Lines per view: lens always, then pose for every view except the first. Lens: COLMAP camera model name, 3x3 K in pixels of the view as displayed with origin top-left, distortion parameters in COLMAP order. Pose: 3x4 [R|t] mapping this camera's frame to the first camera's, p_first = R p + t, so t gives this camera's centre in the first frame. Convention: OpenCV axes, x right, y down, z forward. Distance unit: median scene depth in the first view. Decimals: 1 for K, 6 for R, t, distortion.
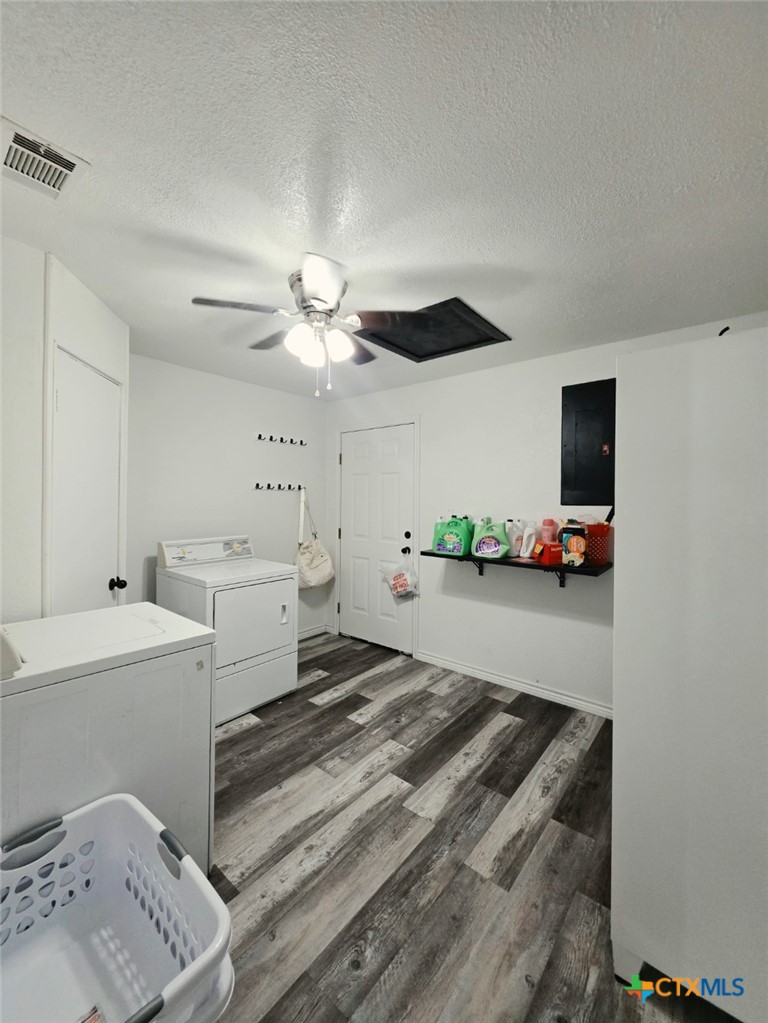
lens RADIAL K [[408.7, 0, 383.8], [0, 408.7, 505.9], [0, 0, 1]] dist [0.002263, -0.000284]
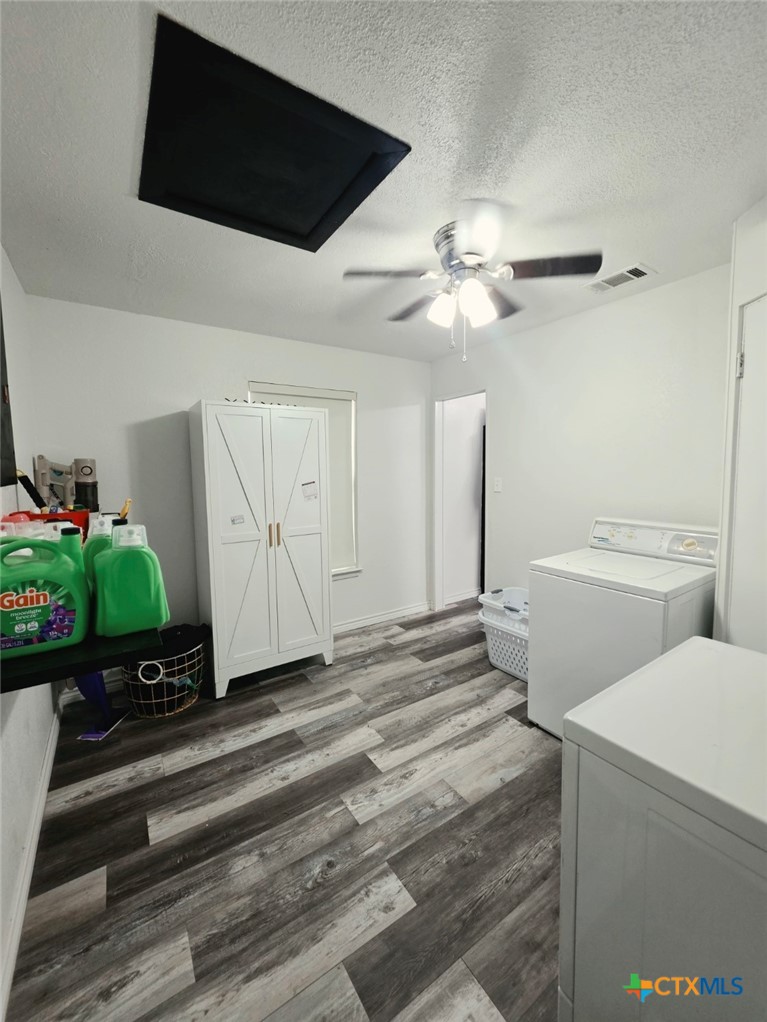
lens RADIAL K [[408.3, 0, 382.8], [0, 408.3, 508.4], [0, 0, 1]] dist [0.002263, -0.000284]
pose [[-0.958721, -0.023097, 0.283410, -0.228235], [0.011765, 0.992620, 0.120692, -0.041659], [-0.284106, 0.119044, -0.951374, 1.782390]]
